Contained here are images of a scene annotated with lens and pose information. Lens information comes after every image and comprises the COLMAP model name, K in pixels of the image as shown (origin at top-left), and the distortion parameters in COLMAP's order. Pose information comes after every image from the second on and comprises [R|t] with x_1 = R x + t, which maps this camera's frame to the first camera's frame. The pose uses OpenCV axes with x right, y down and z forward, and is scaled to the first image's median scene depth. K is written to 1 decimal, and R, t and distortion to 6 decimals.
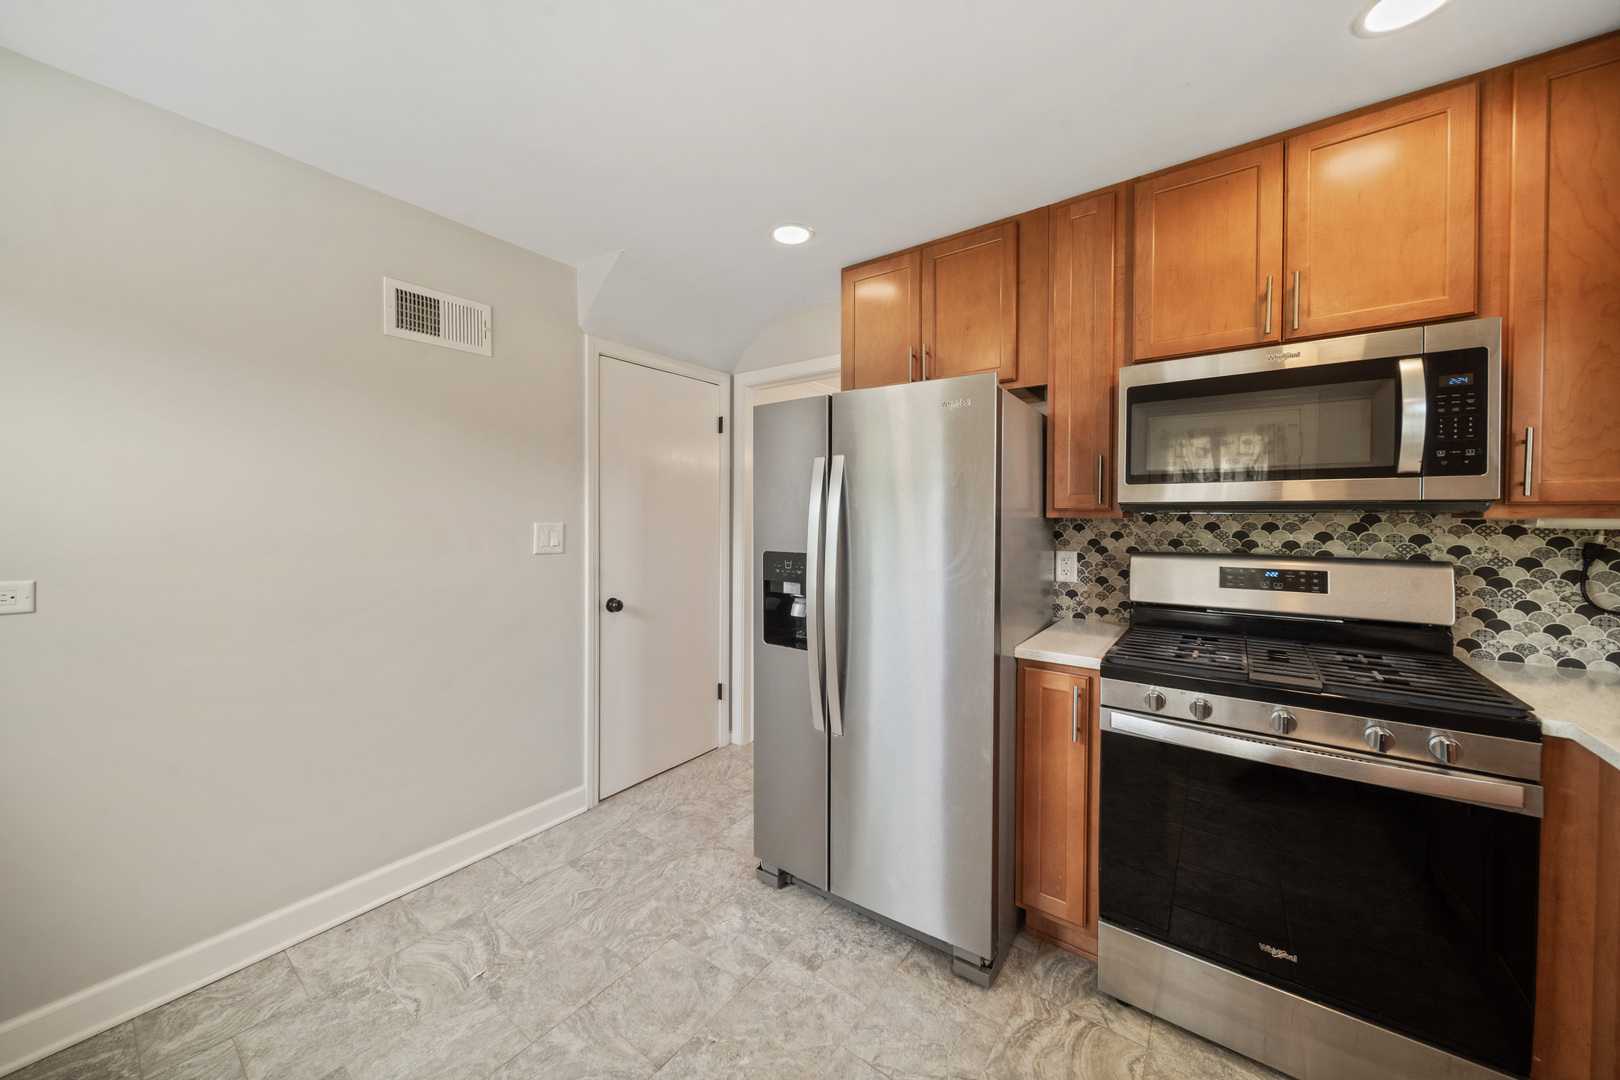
lens RADIAL K [[578.2, 0, 797.2], [0, 578.2, 527.5], [0, 0, 1]] dist [0.000529, -0.001174]
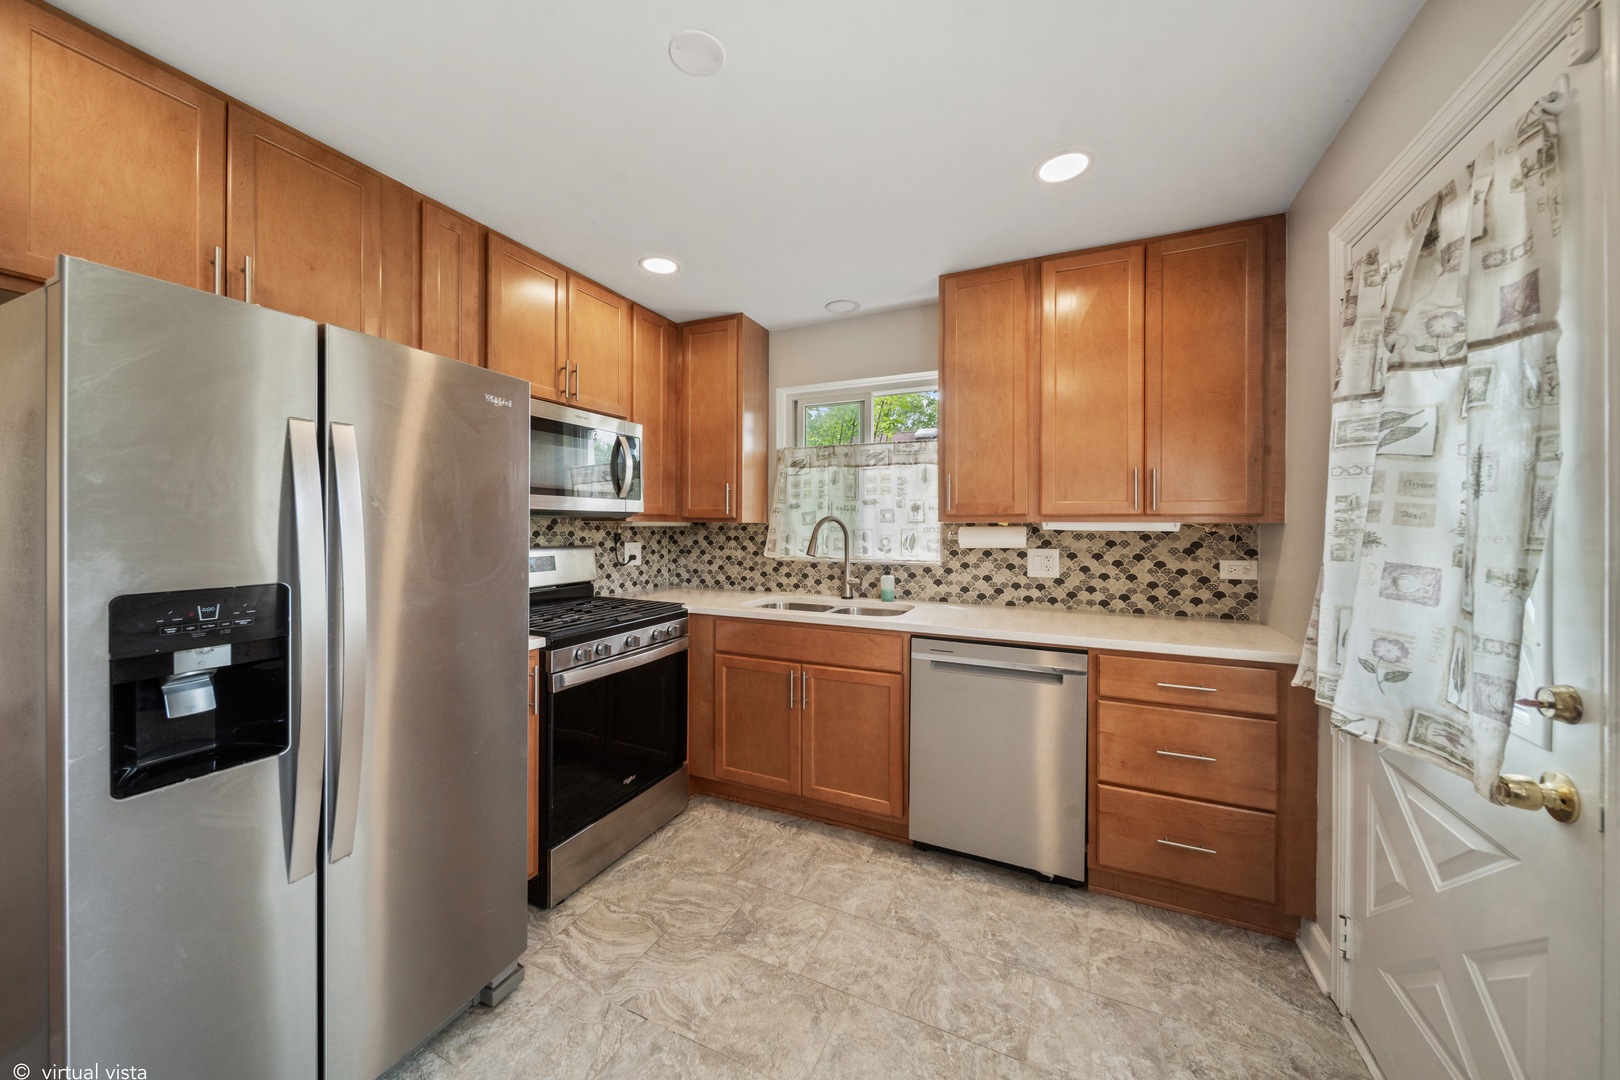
lens RADIAL K [[578.2, 0, 796.2], [0, 578.2, 525.7], [0, 0, 1]] dist [0.000529, -0.001174]
pose [[-0.215804, -0.006304, 0.976416, -0.807188], [0.014015, 0.999856, 0.009553, -0.011149], [-0.976336, 0.015746, -0.215685, 0.774843]]
